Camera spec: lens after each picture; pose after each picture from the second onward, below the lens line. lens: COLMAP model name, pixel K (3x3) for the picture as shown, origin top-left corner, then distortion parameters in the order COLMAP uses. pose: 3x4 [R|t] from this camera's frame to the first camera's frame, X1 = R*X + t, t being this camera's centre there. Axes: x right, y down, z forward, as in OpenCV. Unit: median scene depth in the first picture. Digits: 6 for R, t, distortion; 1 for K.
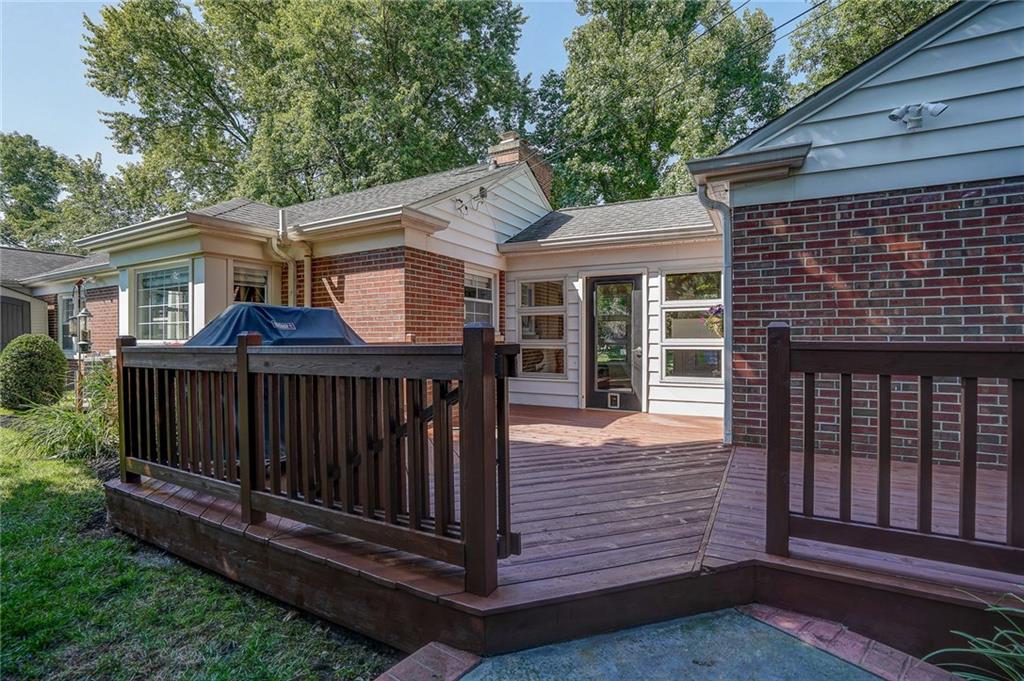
lens RADIAL K [[475.4, 0, 508.2], [0, 475.4, 340.6], [0, 0, 1]] dist [-0.016178, 0.004374]
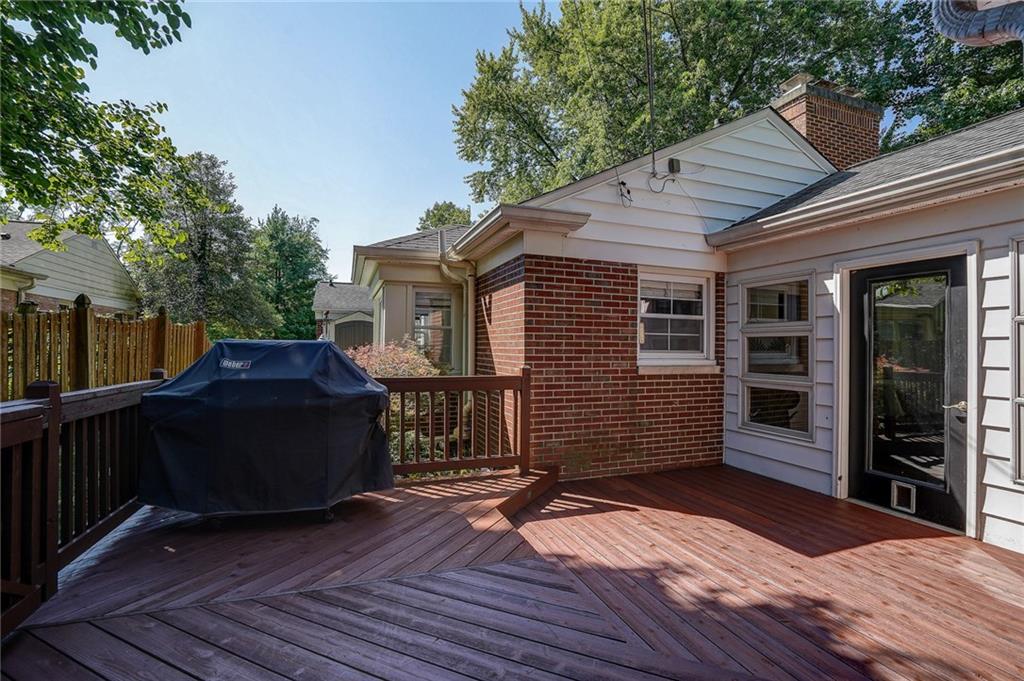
lens RADIAL K [[475.4, 0, 512.3], [0, 475.4, 342.5], [0, 0, 1]] dist [-0.016178, 0.004374]
pose [[0.763211, 0.005907, -0.646123, 0.222864], [-0.018794, 0.999738, -0.013060, -0.031814], [0.645876, 0.022111, 0.763122, 0.301128]]
